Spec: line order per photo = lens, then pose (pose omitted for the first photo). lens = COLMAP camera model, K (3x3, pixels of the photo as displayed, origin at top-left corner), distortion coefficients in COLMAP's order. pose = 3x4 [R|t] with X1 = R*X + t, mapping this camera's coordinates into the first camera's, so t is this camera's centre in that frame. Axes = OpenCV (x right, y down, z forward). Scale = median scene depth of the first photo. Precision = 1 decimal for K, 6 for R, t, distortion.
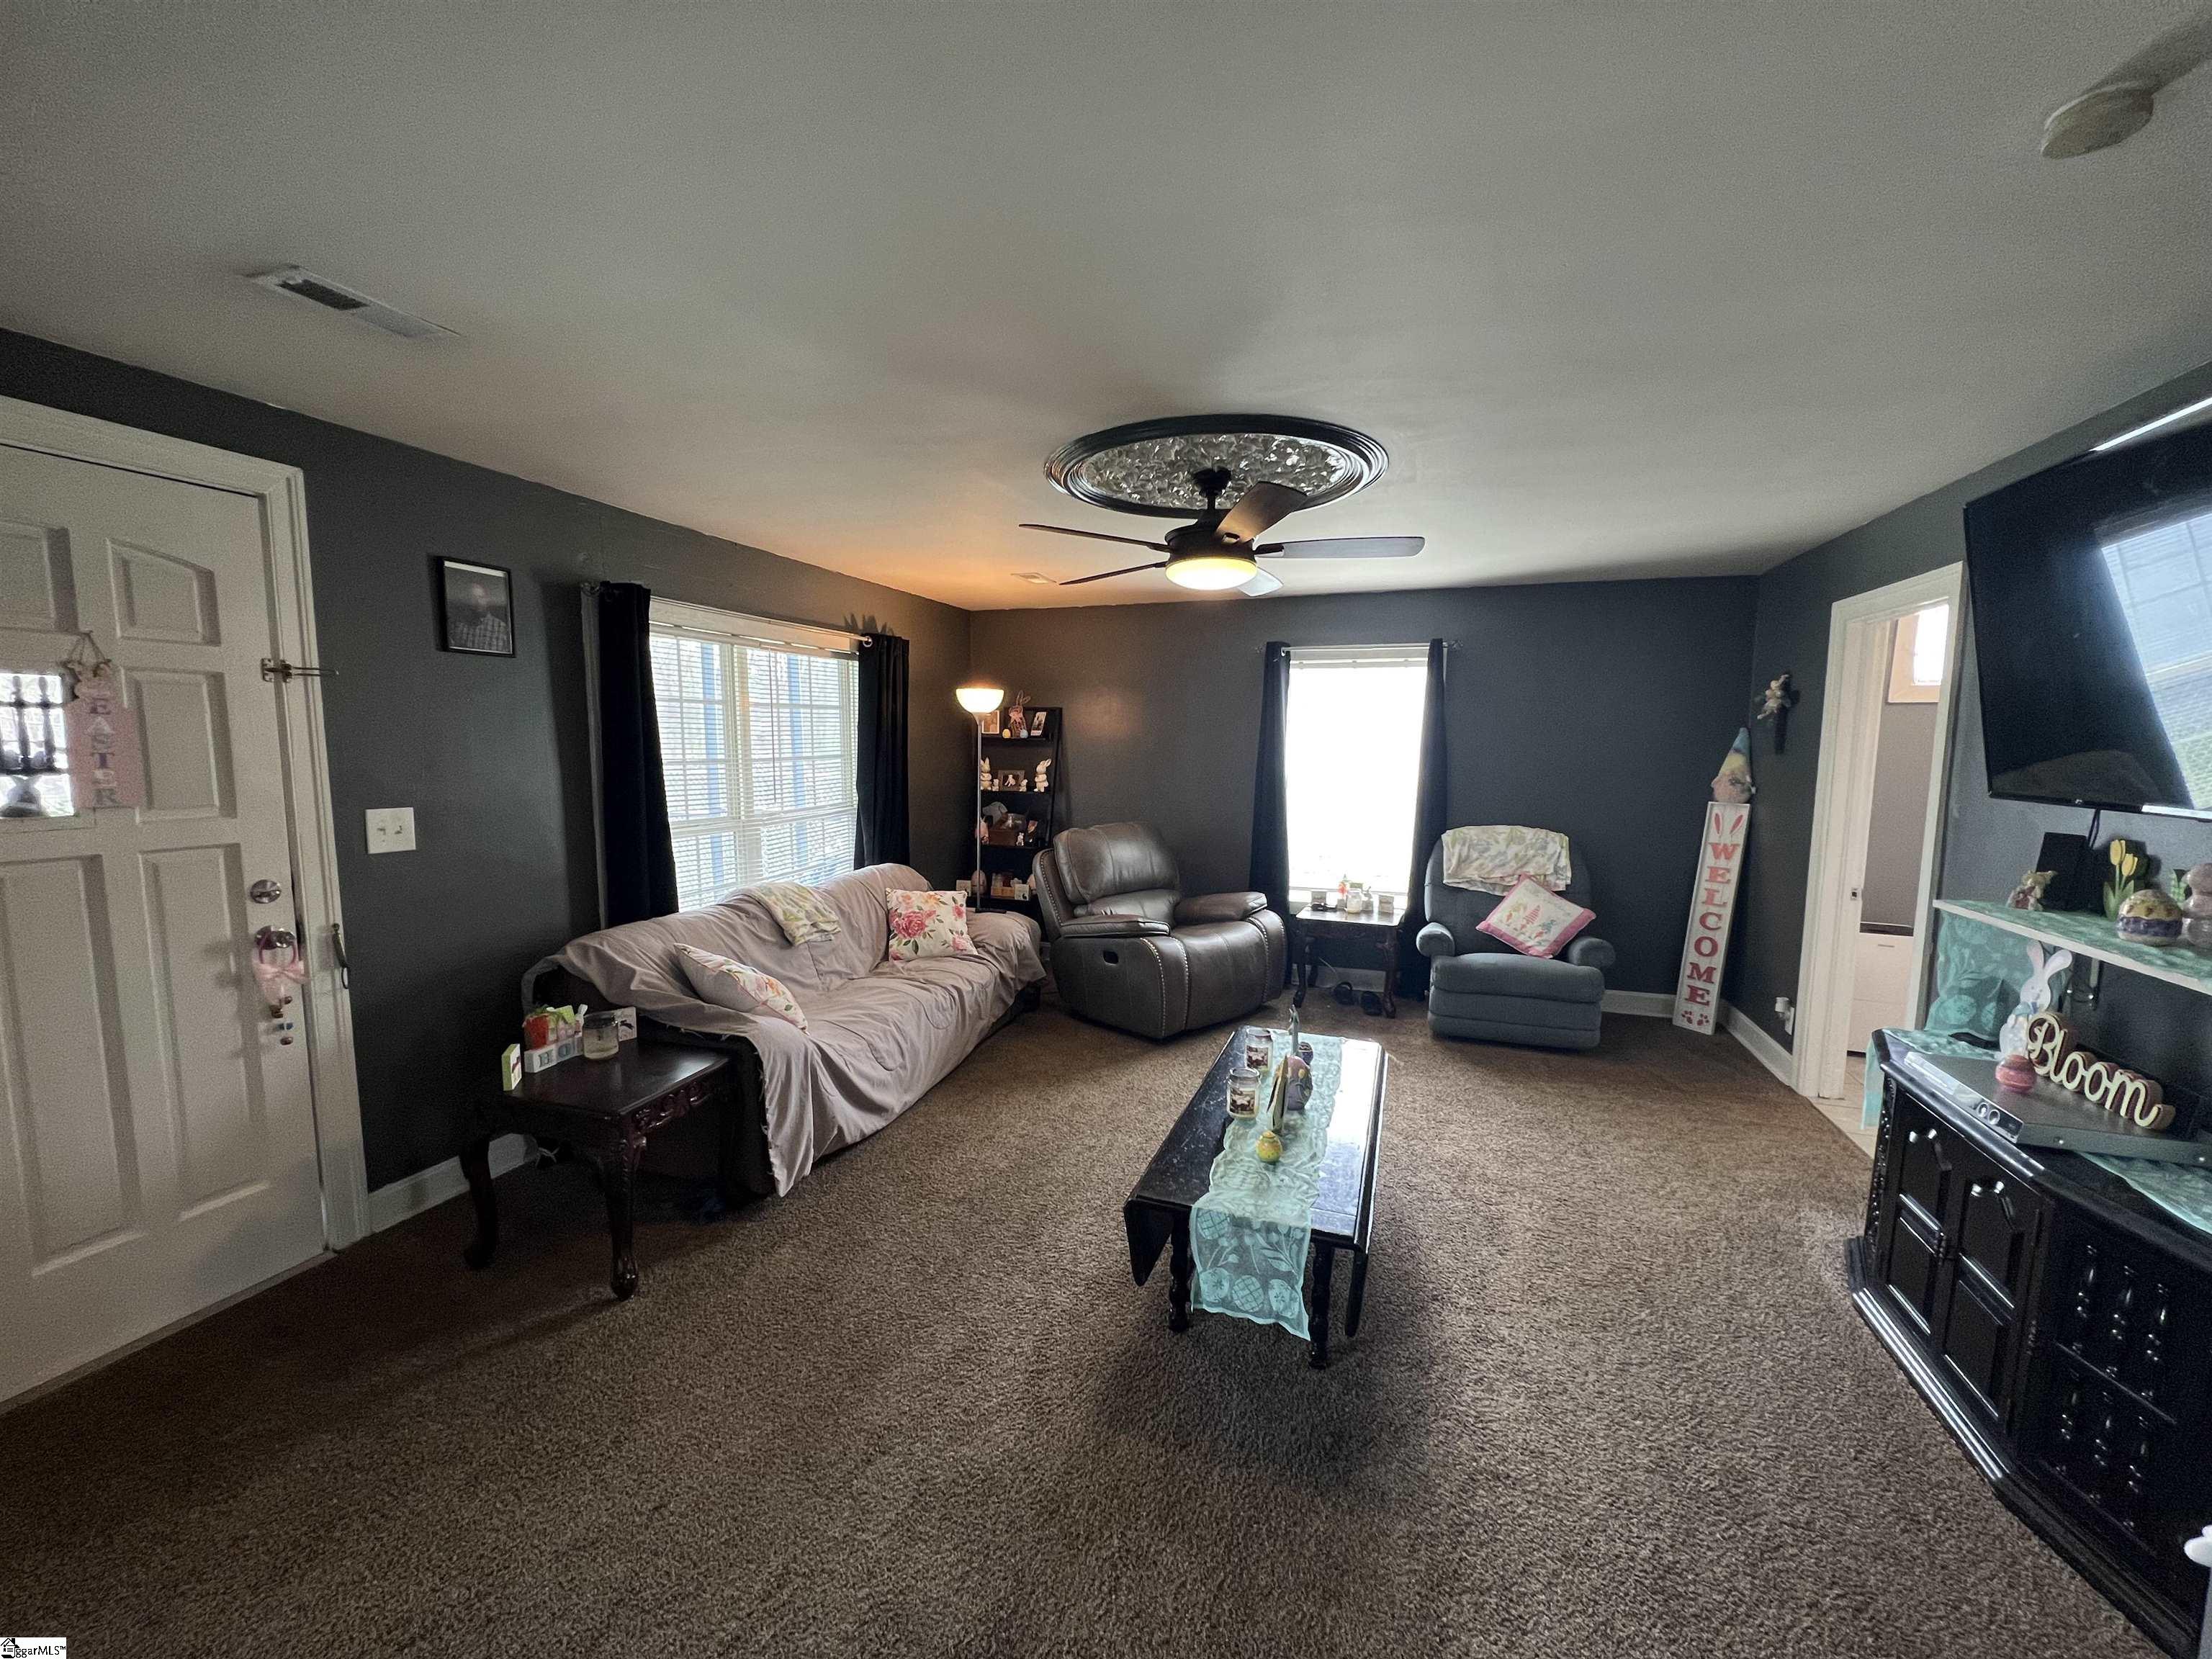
lens RADIAL K [[876.3, 0, 1101.4], [0, 876.3, 844.8], [0, 0, 1]] dist [-0.003935, 0.000514]
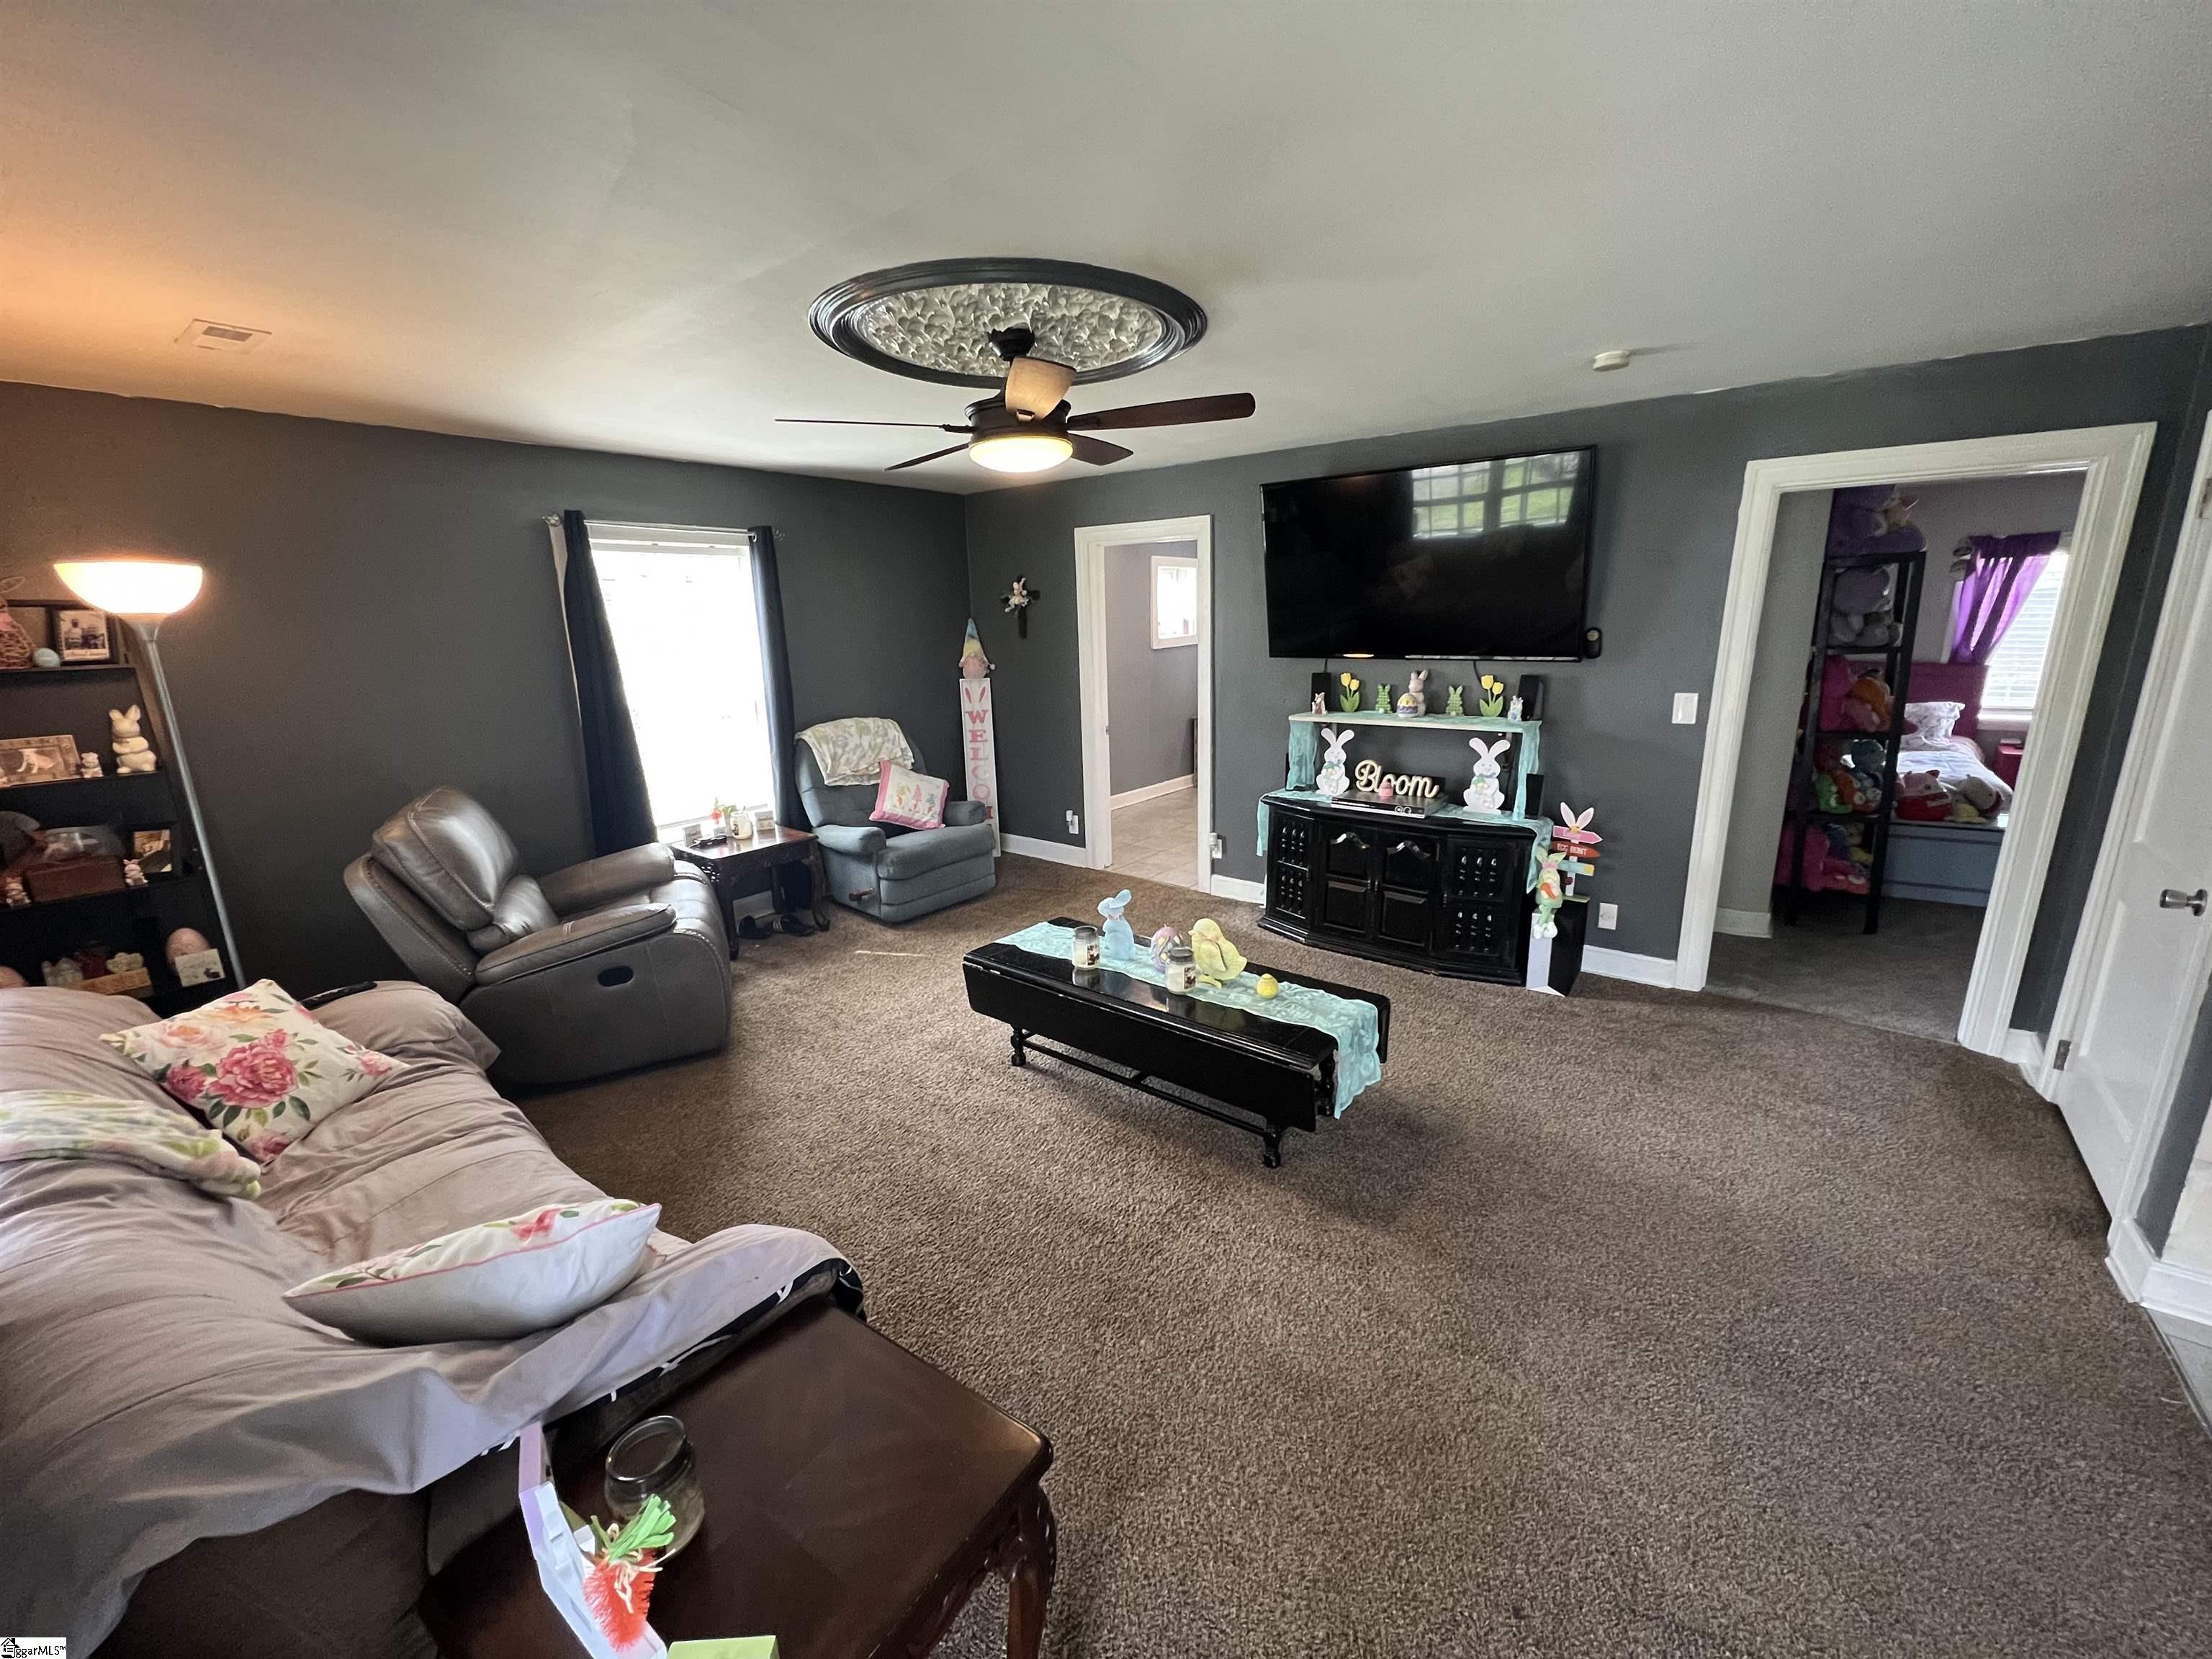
lens RADIAL K [[883.3, 0, 1103.3], [0, 883.3, 838.0], [0, 0, 1]] dist [-0.000384, 0.000029]
pose [[0.322401, -0.245145, 0.914309, -0.459563], [0.139551, 0.967640, 0.210236, -0.066954], [-0.936260, 0.059812, 0.346178, 0.384461]]
